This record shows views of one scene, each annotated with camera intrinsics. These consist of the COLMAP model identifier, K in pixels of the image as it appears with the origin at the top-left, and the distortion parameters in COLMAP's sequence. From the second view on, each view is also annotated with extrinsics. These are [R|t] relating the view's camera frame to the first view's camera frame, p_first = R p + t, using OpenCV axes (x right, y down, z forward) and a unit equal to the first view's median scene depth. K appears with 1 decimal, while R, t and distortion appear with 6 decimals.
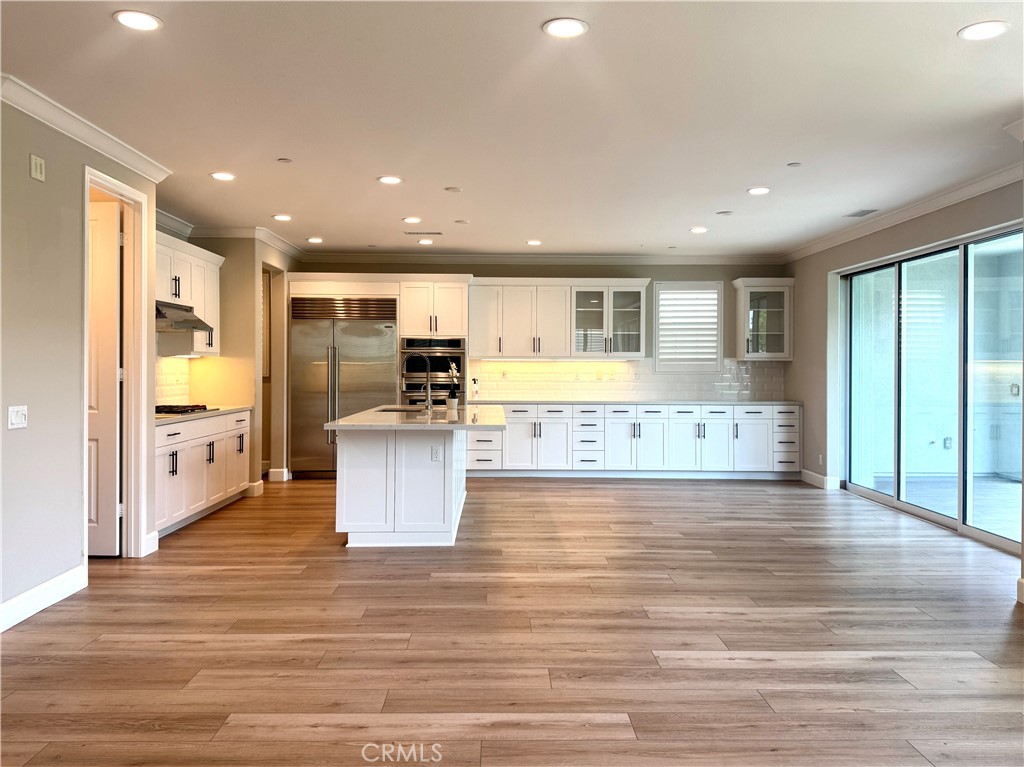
lens RADIAL K [[806.7, 0, 510.3], [0, 806.7, 370.6], [0, 0, 1]] dist [0.082069, -0.003322]
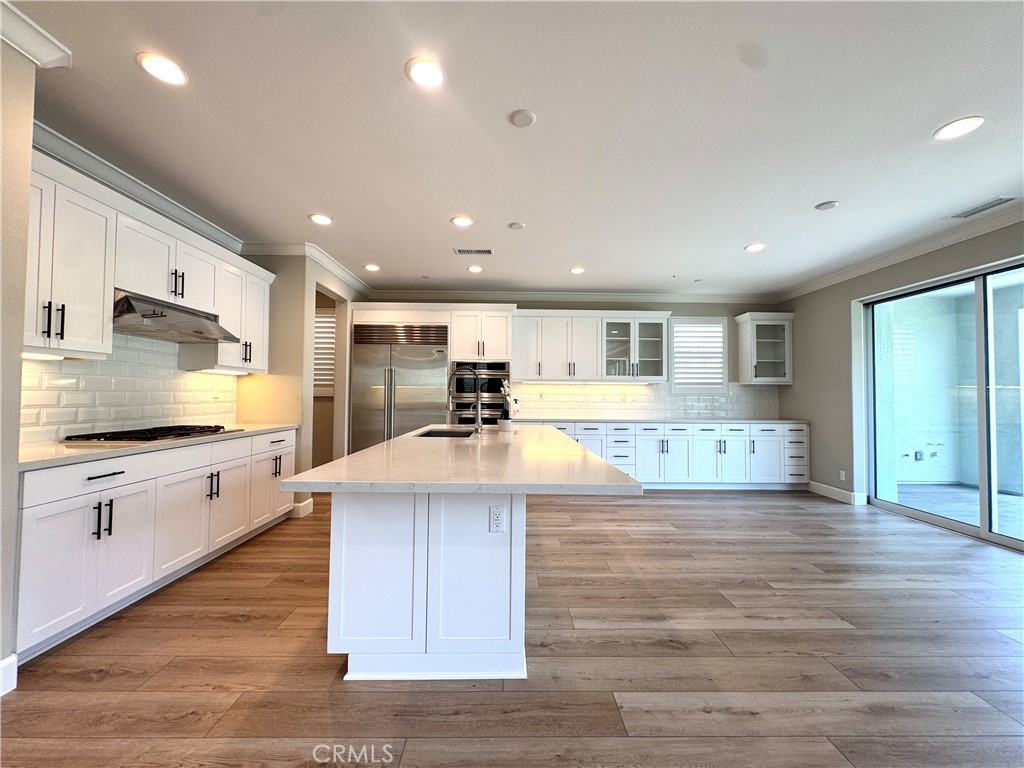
lens RADIAL K [[413.3, 0, 511.9], [0, 413.3, 383.4], [0, 0, 1]] dist [-0.004734, 0.000007]
pose [[0.999984, 0.004764, -0.002918, -0.051664], [-0.004860, 0.999421, -0.033674, 0.008298], [0.002756, 0.033688, 0.999429, 0.441343]]
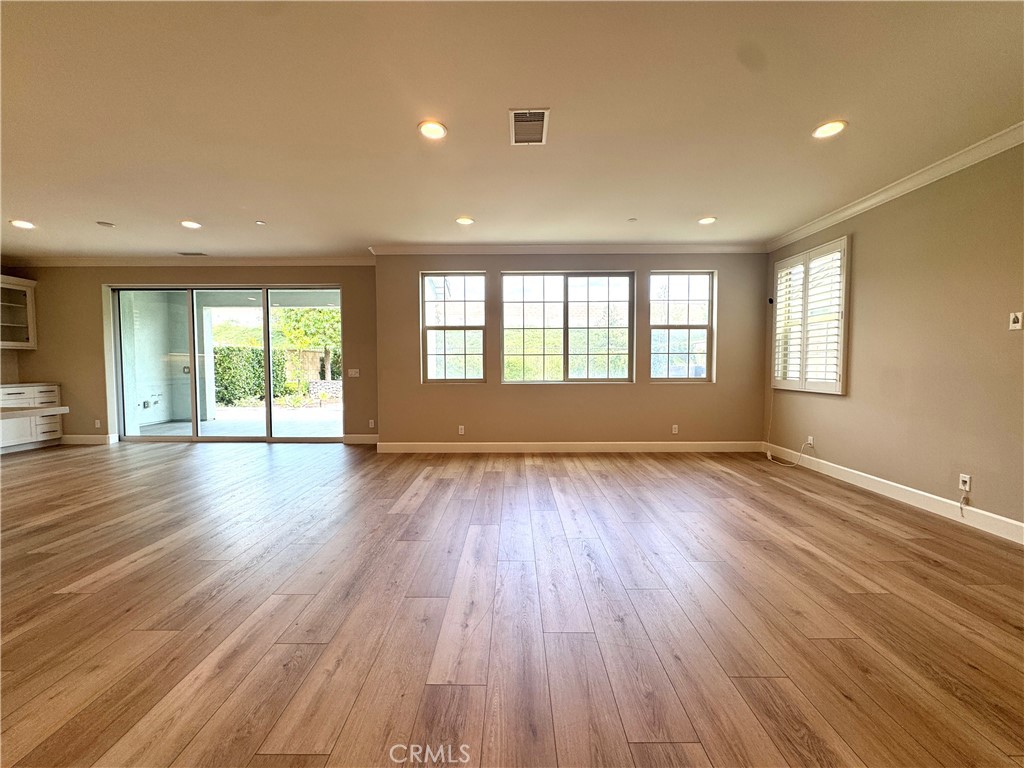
lens RADIAL K [[413.3, 0, 511.9], [0, 413.3, 383.4], [0, 0, 1]] dist [-0.004734, 0.000007]
pose [[0.021664, -0.051290, 0.998449, -0.268649], [0.007814, 0.998661, 0.051131, 0.013262], [-0.999735, 0.006694, 0.022036, 0.295559]]
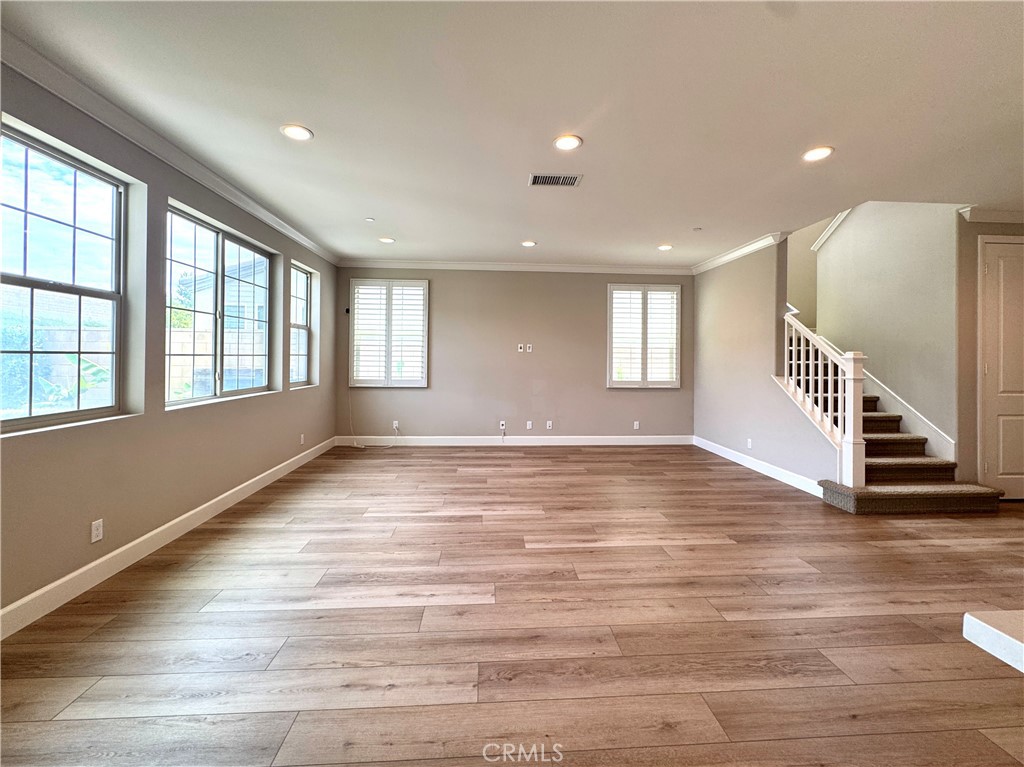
lens RADIAL K [[451.8, 0, 518.4], [0, 451.8, 356.2], [0, 0, 1]] dist [-0.001830, -0.000154]
pose [[-0.998211, -0.013304, -0.058290, 0.074408], [-0.013388, 0.999910, 0.001047, -0.000523], [0.058271, 0.001825, -0.998299, 0.665398]]
